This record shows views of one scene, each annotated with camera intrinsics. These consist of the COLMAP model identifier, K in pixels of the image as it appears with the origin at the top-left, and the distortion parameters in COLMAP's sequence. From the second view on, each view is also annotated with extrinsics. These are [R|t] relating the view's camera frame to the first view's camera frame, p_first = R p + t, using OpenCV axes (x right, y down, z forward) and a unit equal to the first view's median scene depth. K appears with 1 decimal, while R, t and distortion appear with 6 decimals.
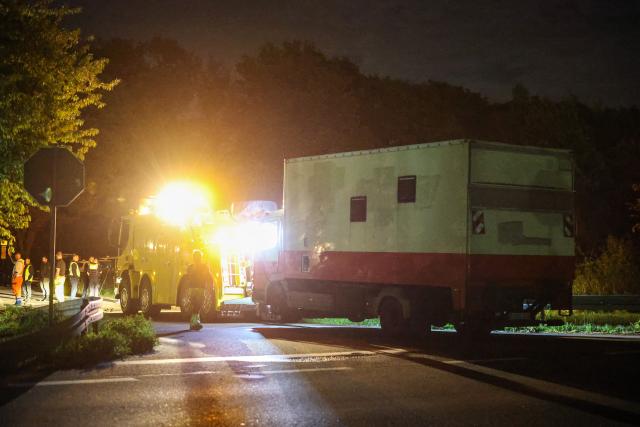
lens RADIAL K [[1138.6, 0, 320.0], [0, 1138.6, 213.5], [0, 0, 1]] dist [-0.064092, 0.072350]
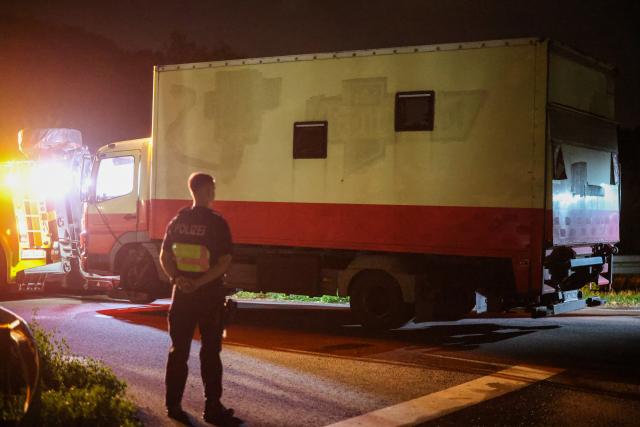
lens RADIAL K [[1138.6, 0, 320.0], [0, 1138.6, 213.5], [0, 0, 1]] dist [-0.064092, 0.072350]
pose [[0.940889, 0.001373, 0.338711, -0.173654], [-0.018347, 0.998730, 0.046918, 0.007271], [-0.338217, -0.050359, 0.939720, 0.327386]]
